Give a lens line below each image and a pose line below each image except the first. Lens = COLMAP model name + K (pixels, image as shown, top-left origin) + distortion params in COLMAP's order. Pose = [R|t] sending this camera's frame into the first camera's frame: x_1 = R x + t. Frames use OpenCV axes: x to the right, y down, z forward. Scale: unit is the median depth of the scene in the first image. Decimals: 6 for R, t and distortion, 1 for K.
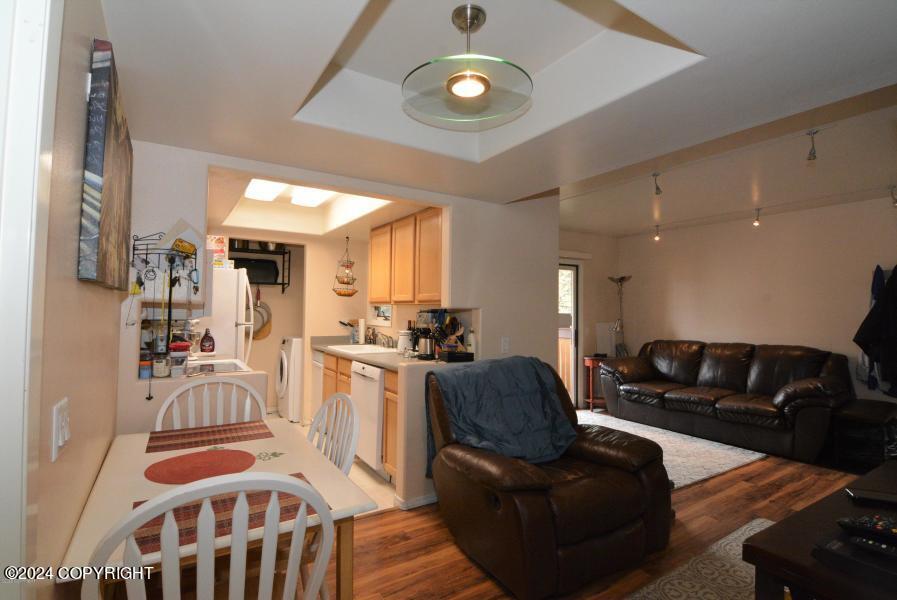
lens RADIAL K [[439.1, 0, 447.5], [0, 439.1, 295.5], [0, 0, 1]] dist [0.002535, 0.000261]
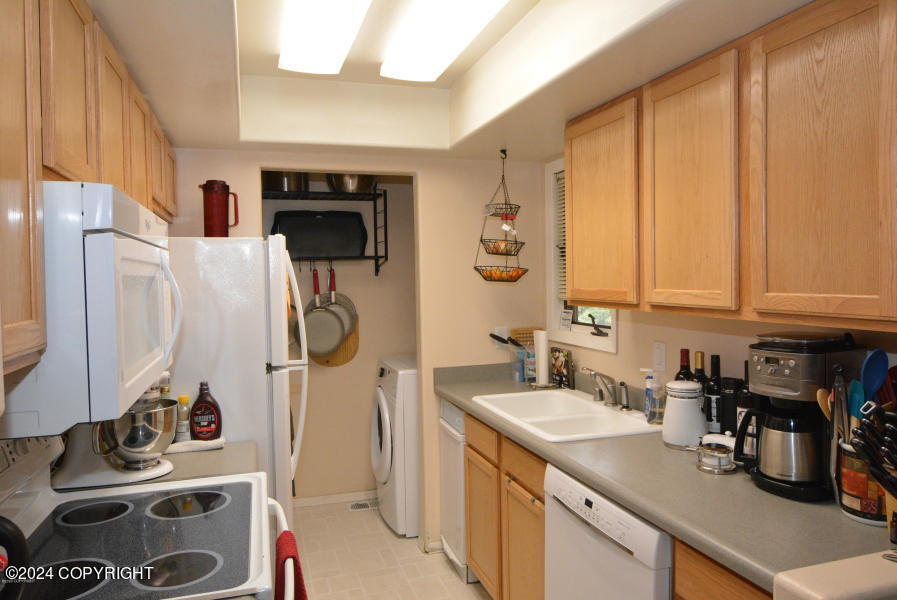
lens RADIAL K [[631.5, 0, 447.9], [0, 631.5, 297.6], [0, 0, 1]] dist [0.012822, -0.000051]
pose [[0.965670, -0.019918, -0.259008, -0.117464], [0.037417, 0.997324, 0.062806, -0.025157], [0.257063, -0.070341, 0.963831, 0.348390]]
